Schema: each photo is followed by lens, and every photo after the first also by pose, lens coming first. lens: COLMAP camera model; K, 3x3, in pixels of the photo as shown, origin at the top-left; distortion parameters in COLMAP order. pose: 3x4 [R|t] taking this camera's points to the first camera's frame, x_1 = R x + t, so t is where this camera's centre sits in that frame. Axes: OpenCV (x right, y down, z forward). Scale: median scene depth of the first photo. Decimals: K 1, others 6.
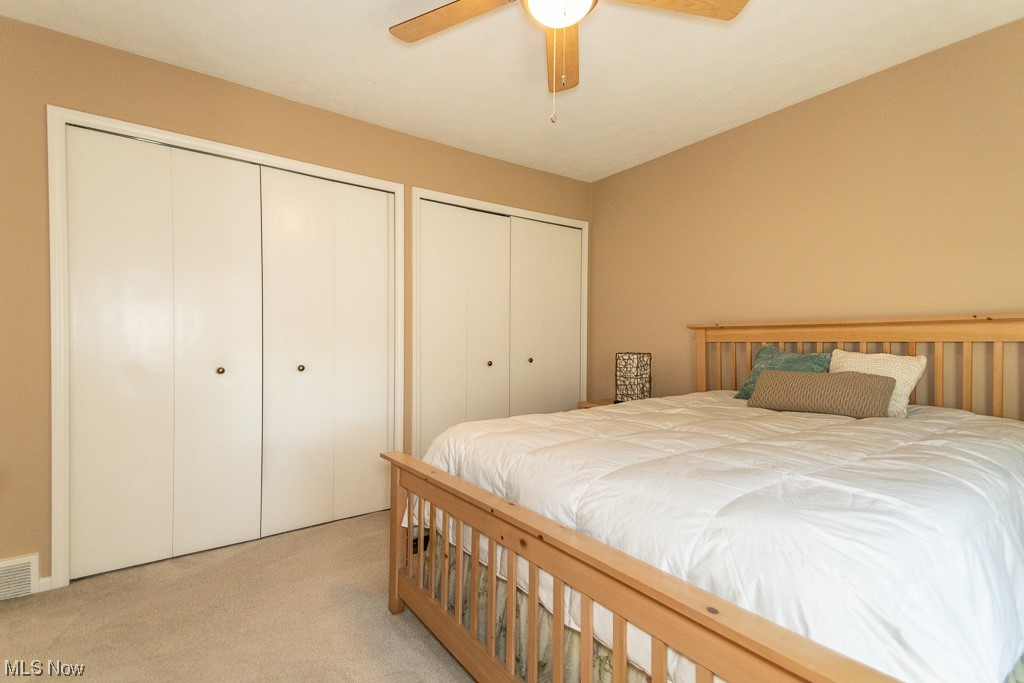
lens RADIAL K [[471.7, 0, 510.0], [0, 471.7, 348.2], [0, 0, 1]] dist [0.080728, -0.030363]
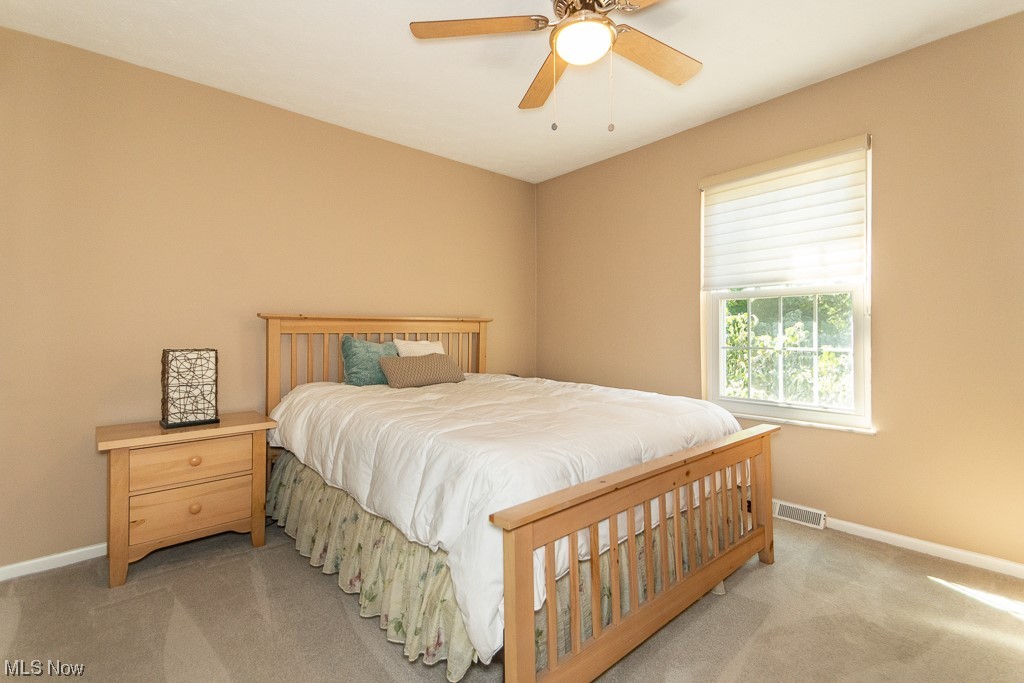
lens RADIAL K [[471.7, 0, 510.0], [0, 471.7, 348.2], [0, 0, 1]] dist [0.080728, -0.030363]
pose [[-0.096211, -0.033401, 0.994800, -0.557712], [0.018394, 0.999206, 0.035328, -0.009520], [-0.995191, 0.021697, -0.095521, 0.680484]]
